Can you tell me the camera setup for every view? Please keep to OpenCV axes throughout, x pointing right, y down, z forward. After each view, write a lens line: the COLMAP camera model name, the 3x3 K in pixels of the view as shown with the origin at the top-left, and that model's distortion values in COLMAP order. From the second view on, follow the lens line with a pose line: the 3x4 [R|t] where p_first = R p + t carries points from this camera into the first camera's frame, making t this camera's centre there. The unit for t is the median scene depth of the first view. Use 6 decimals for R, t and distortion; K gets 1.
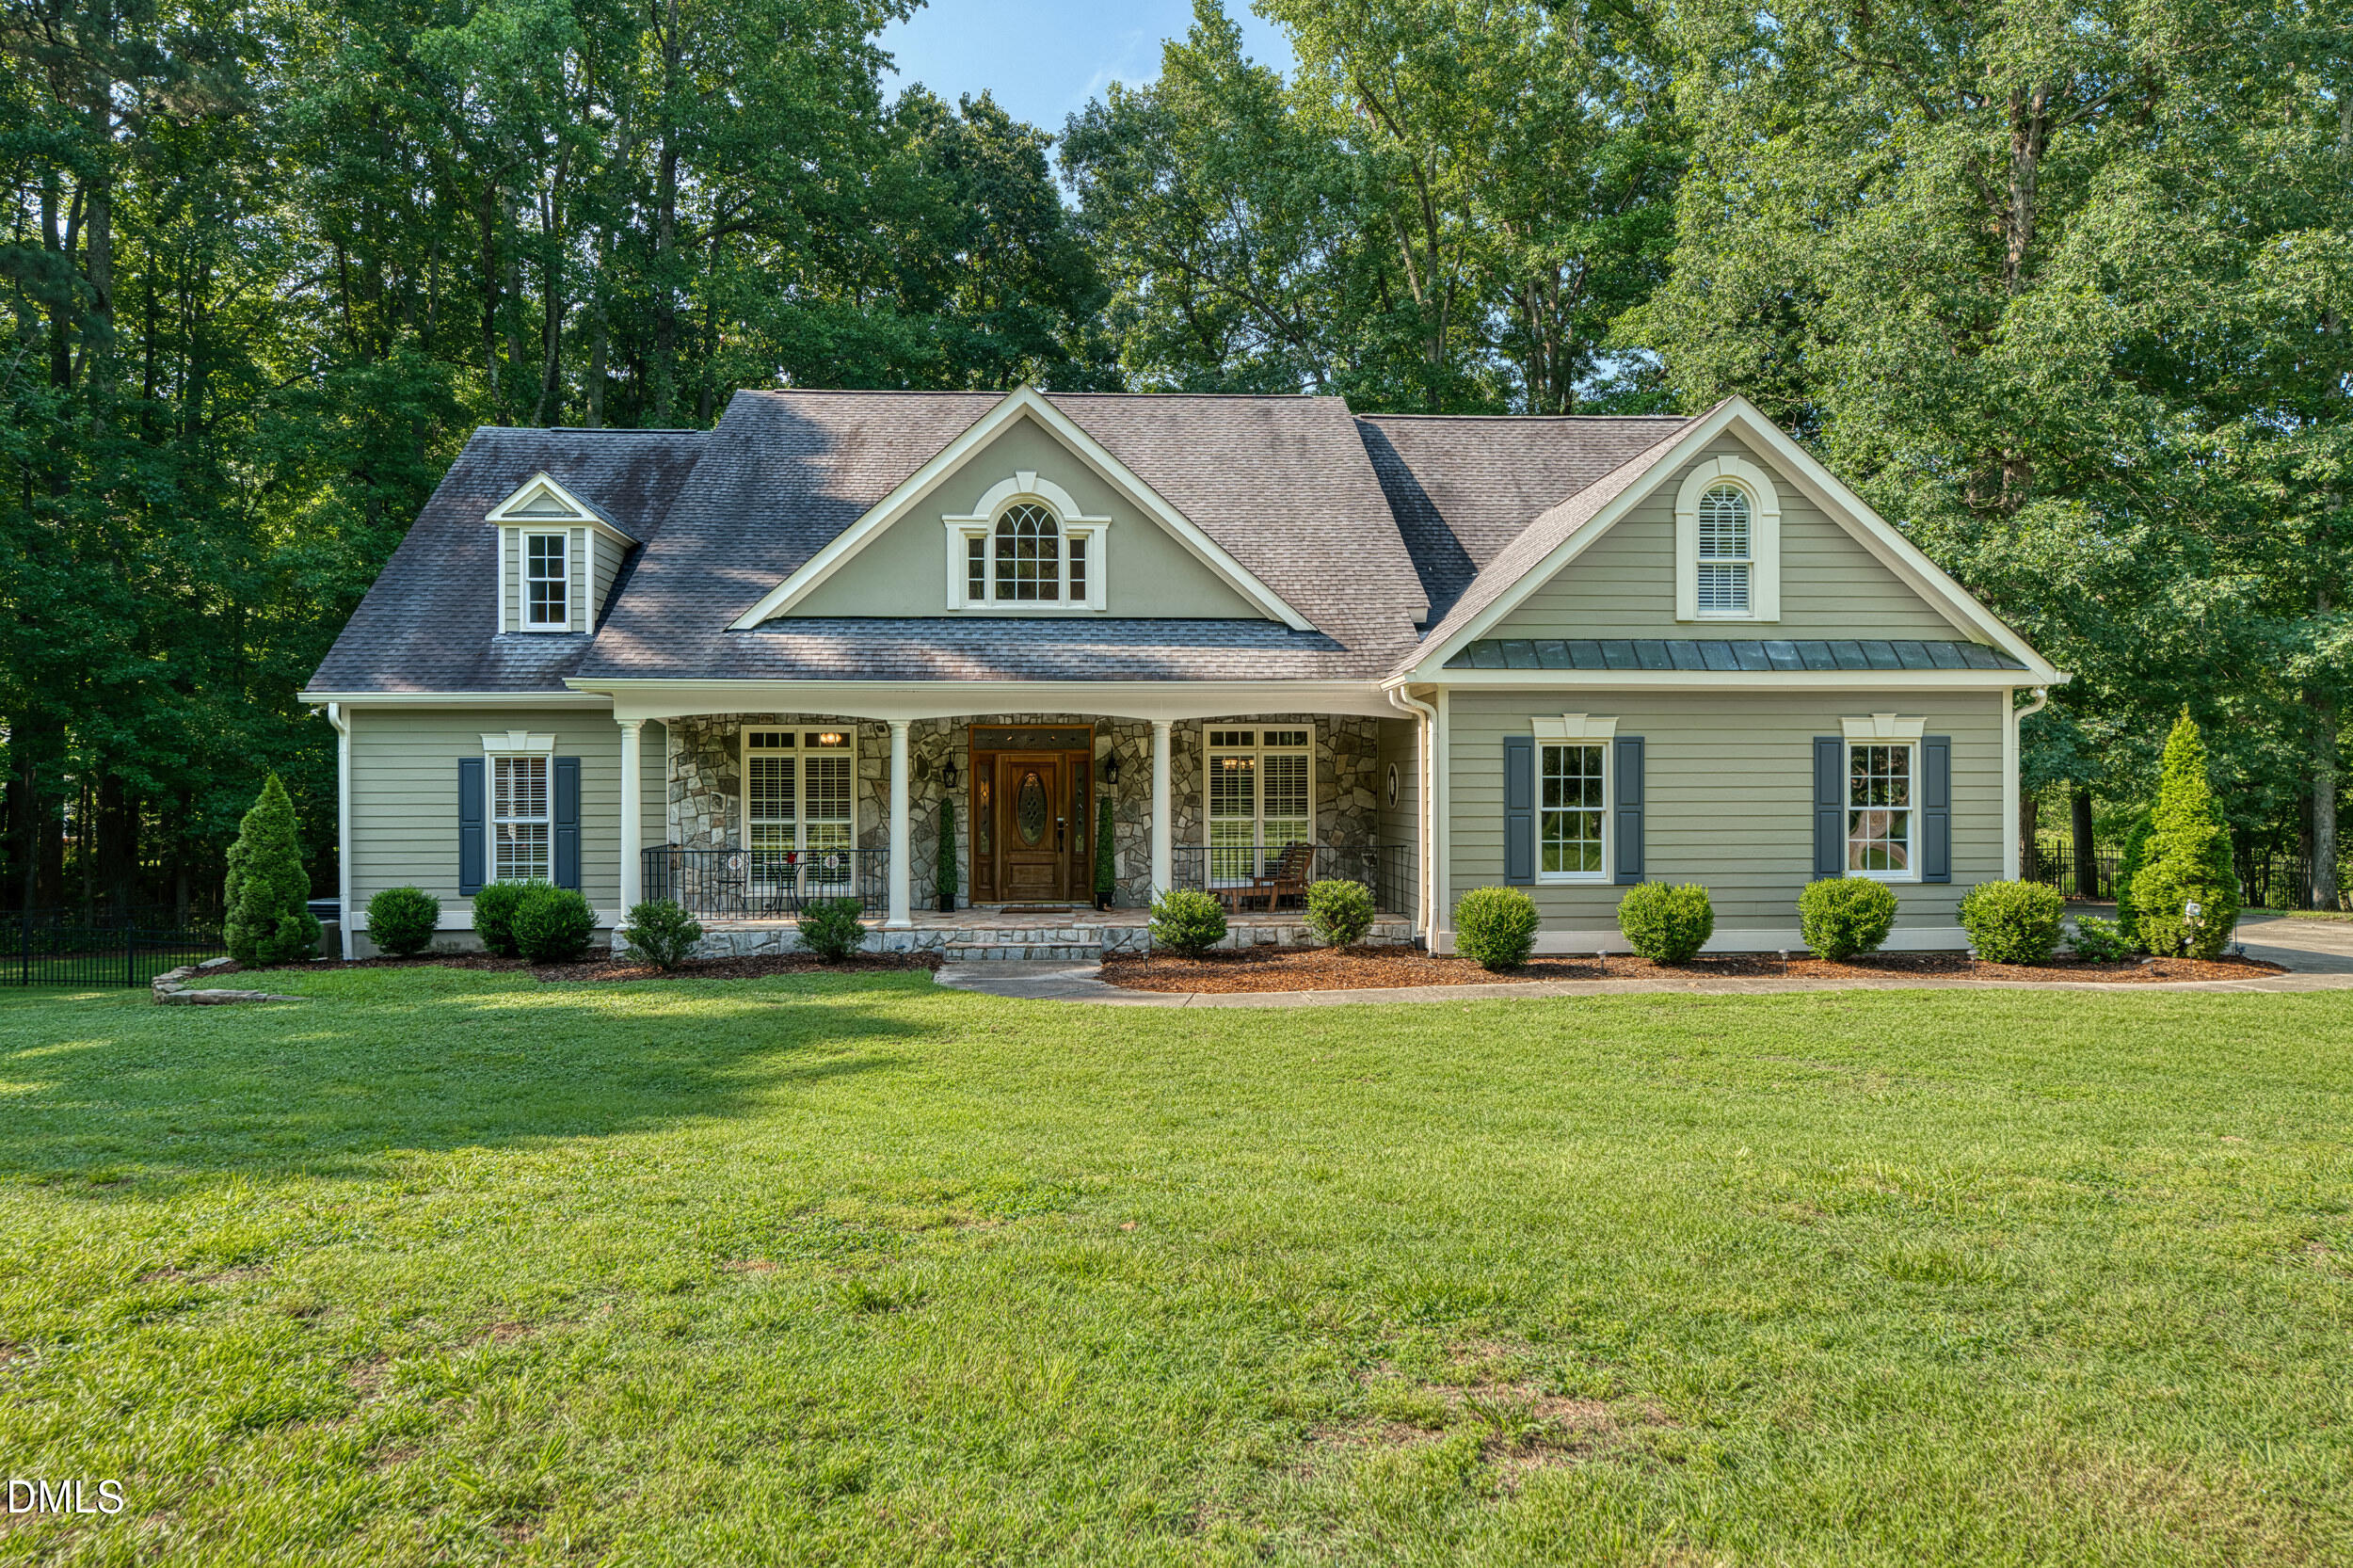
lens RADIAL K [[1548.7, 0, 1169.8], [0, 1548.7, 795.8], [0, 0, 1]] dist [-0.023727, 0.001094]
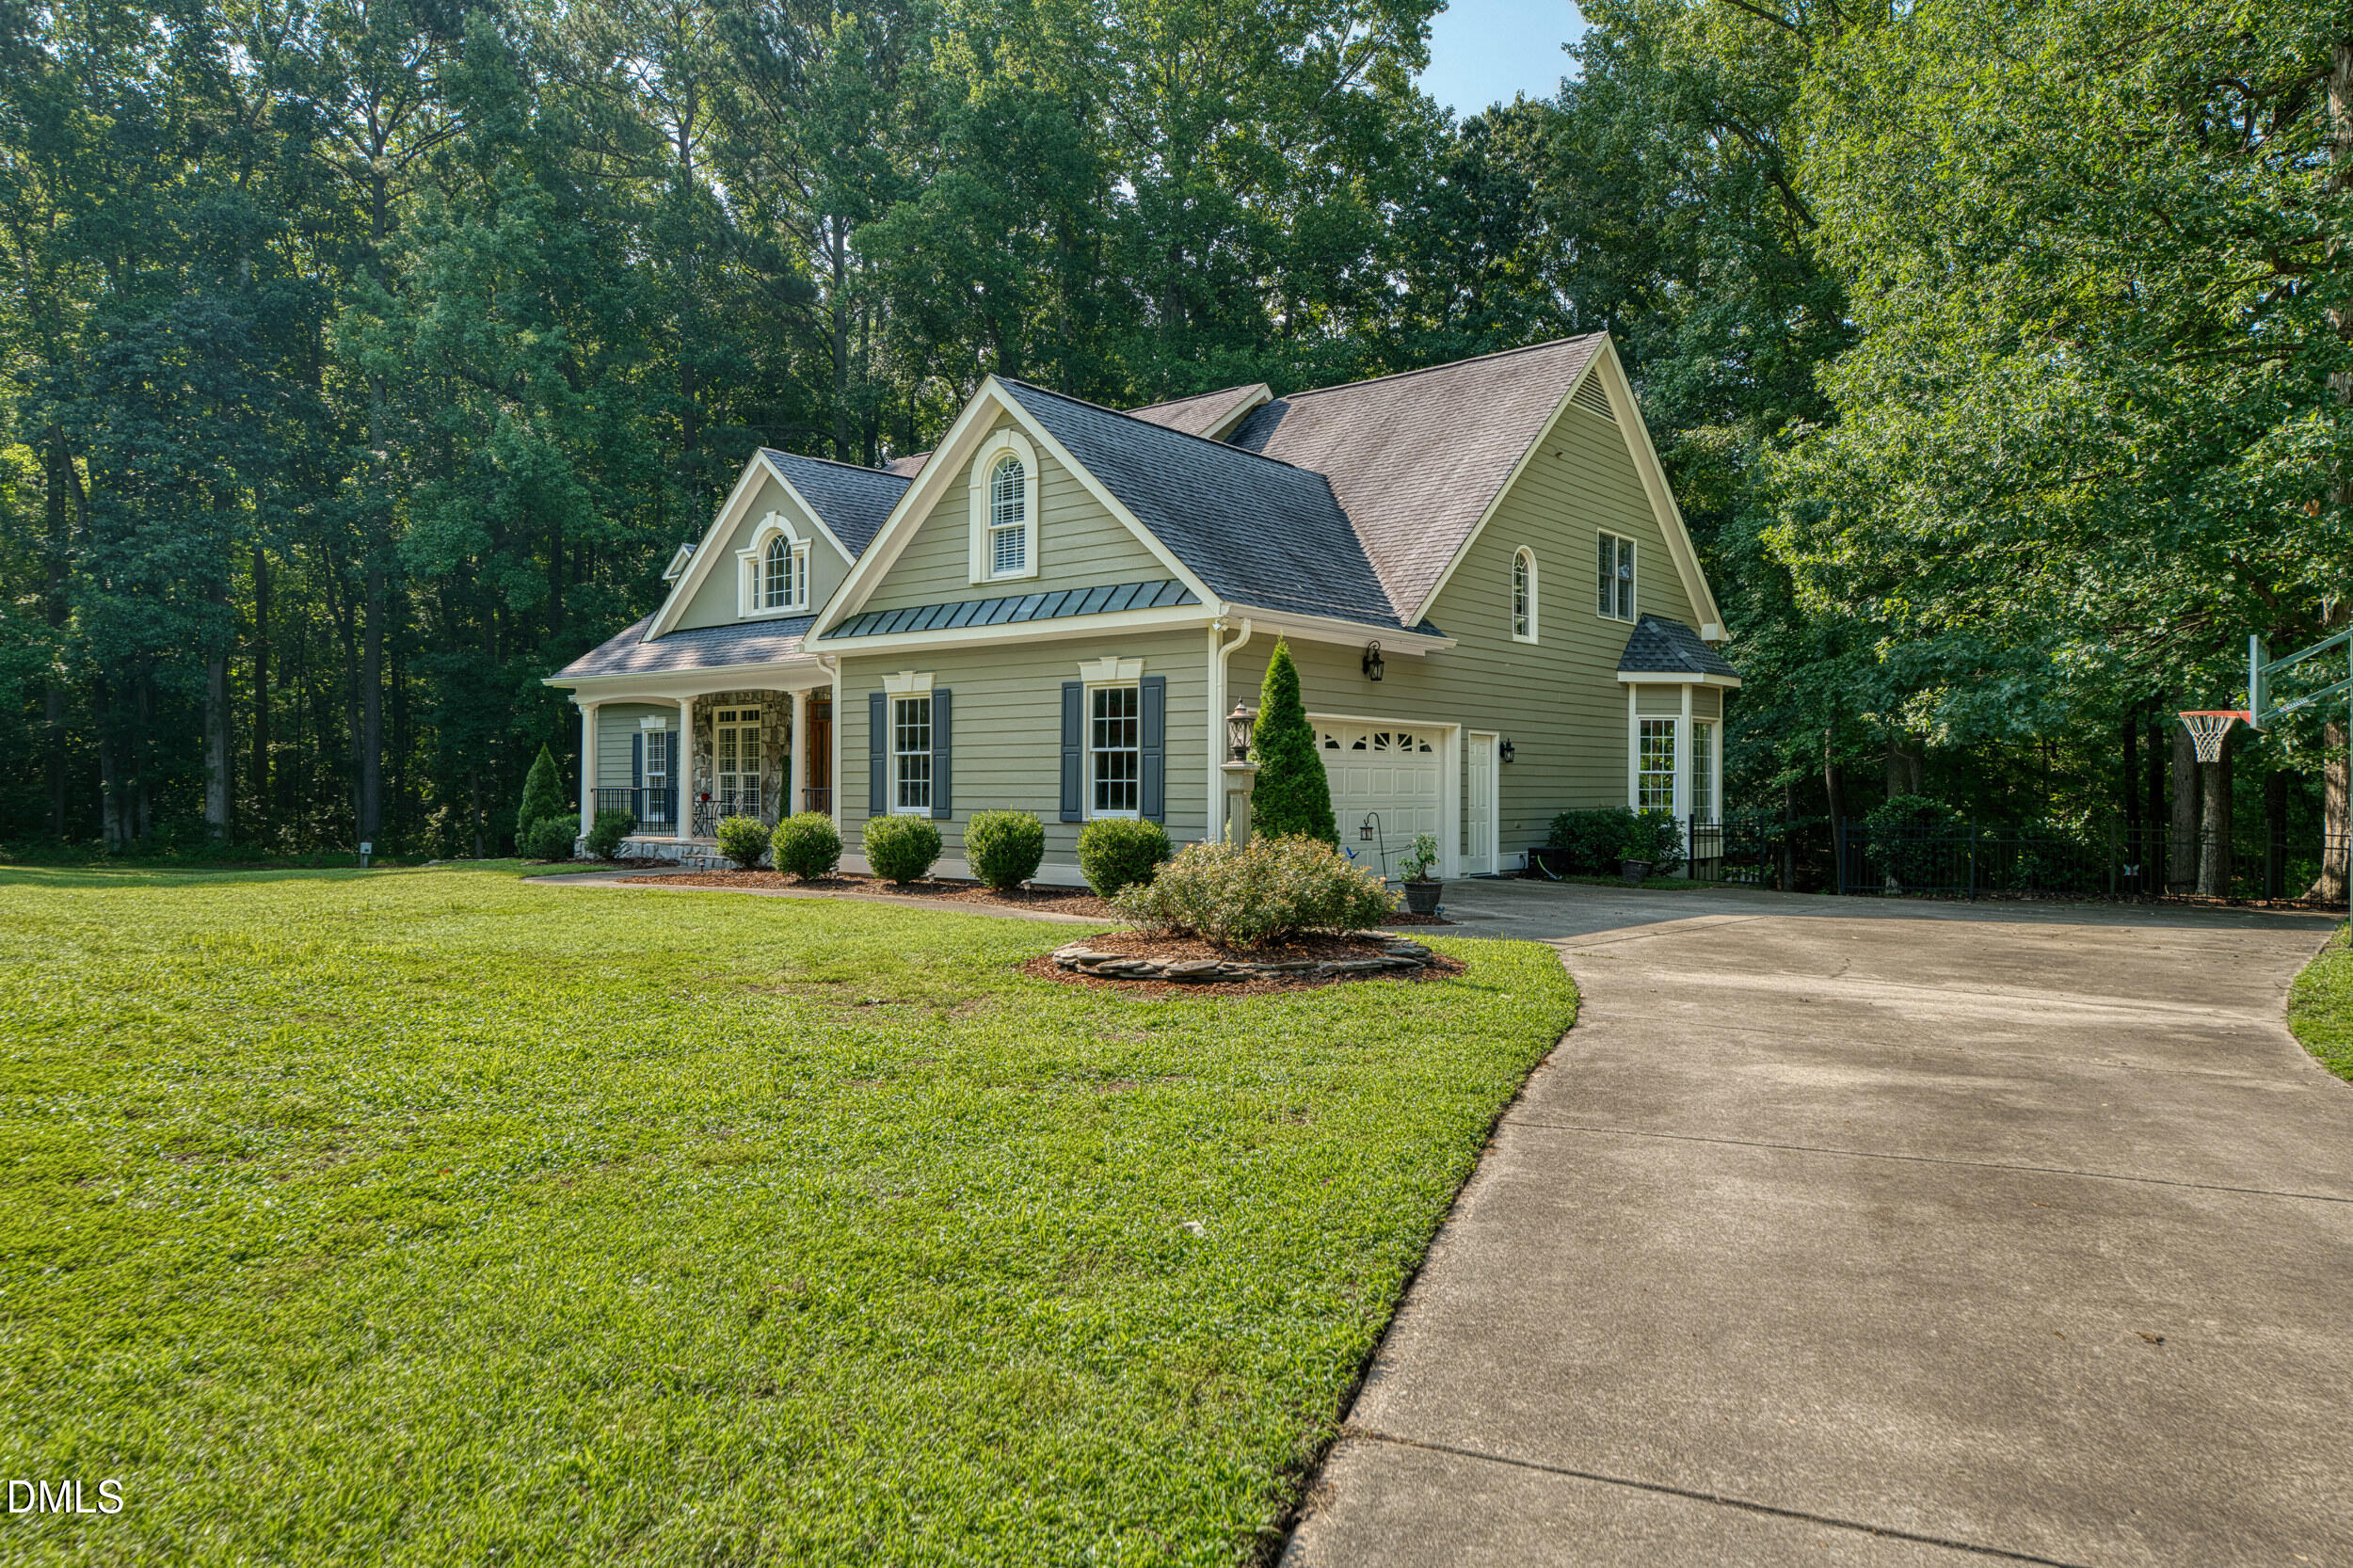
lens RADIAL K [[1548.7, 0, 1169.5], [0, 1548.7, 783.5], [0, 0, 1]] dist [-0.023727, 0.001094]
pose [[0.732751, 0.001949, -0.680494, 1.074275], [-0.007018, 0.999964, -0.004692, 0.031474], [0.680460, 0.008214, 0.732739, 0.247630]]
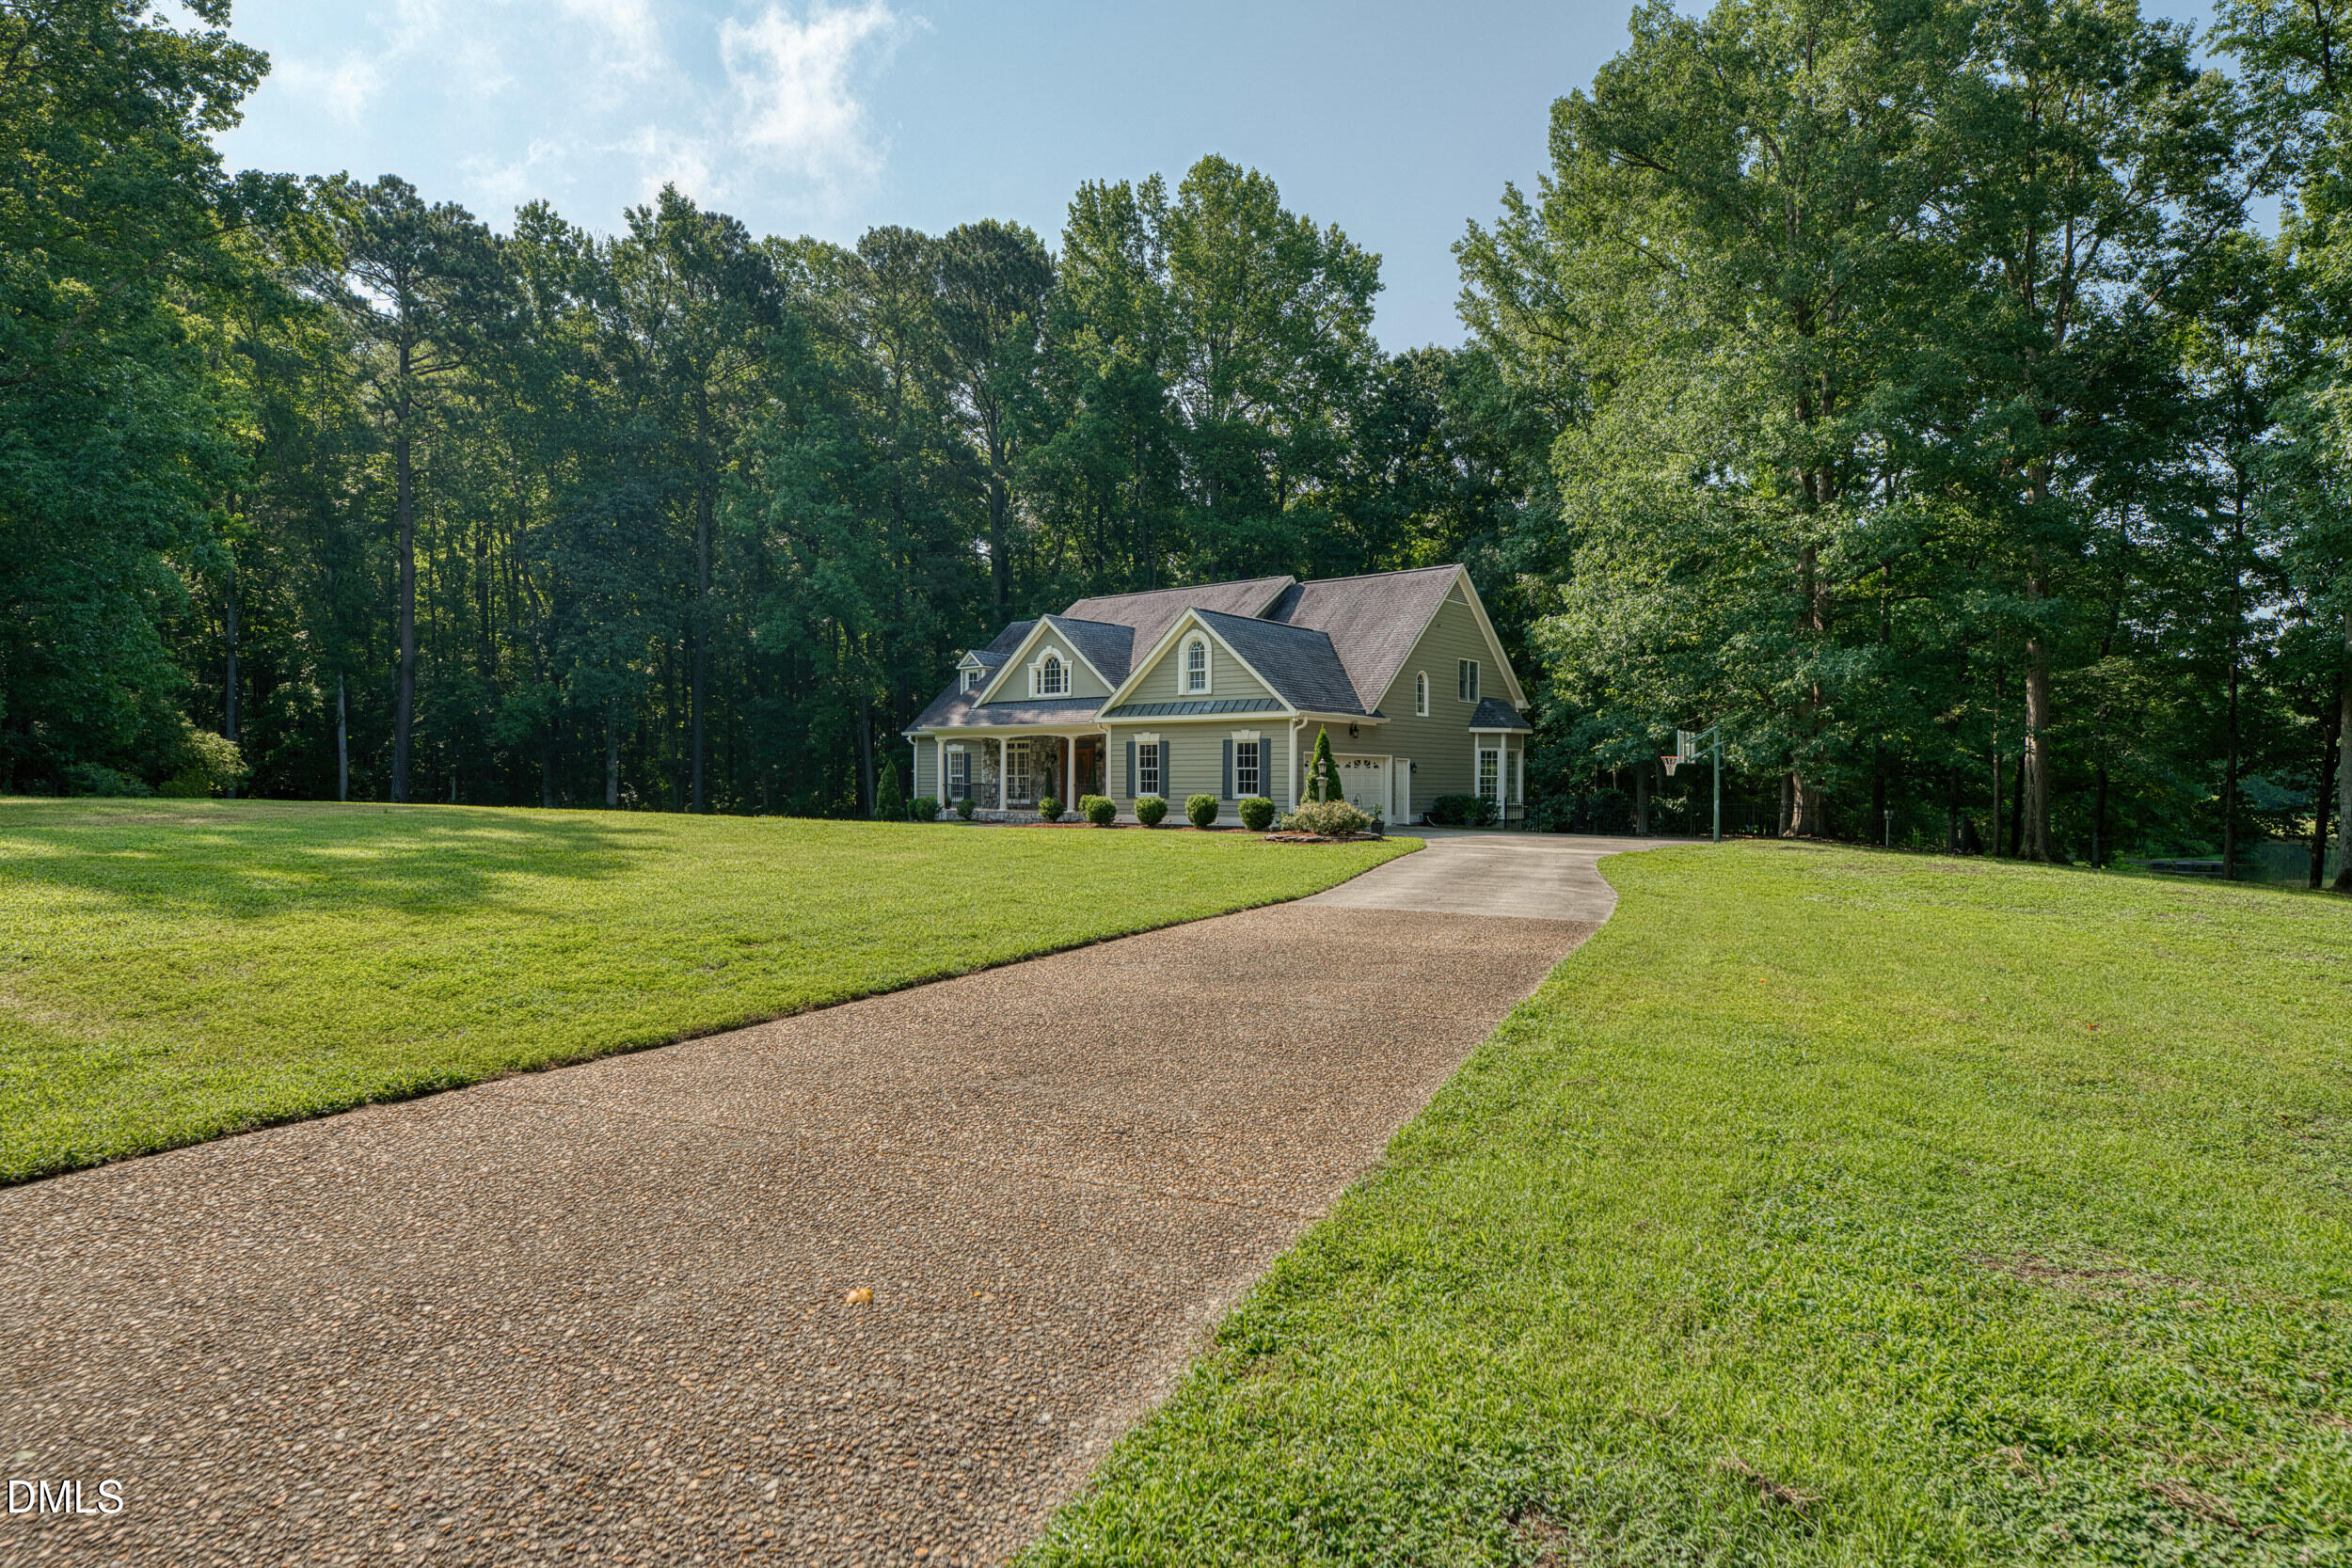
lens RADIAL K [[1318.4, 0, 1176.3], [0, 1318.4, 781.9], [0, 0, 1]] dist [0.000874, 0.000157]
pose [[0.749143, 0.004404, -0.662394, 1.590442], [-0.007915, 0.999966, -0.002303, 0.031396], [0.662361, 0.006969, 0.749152, -0.573686]]
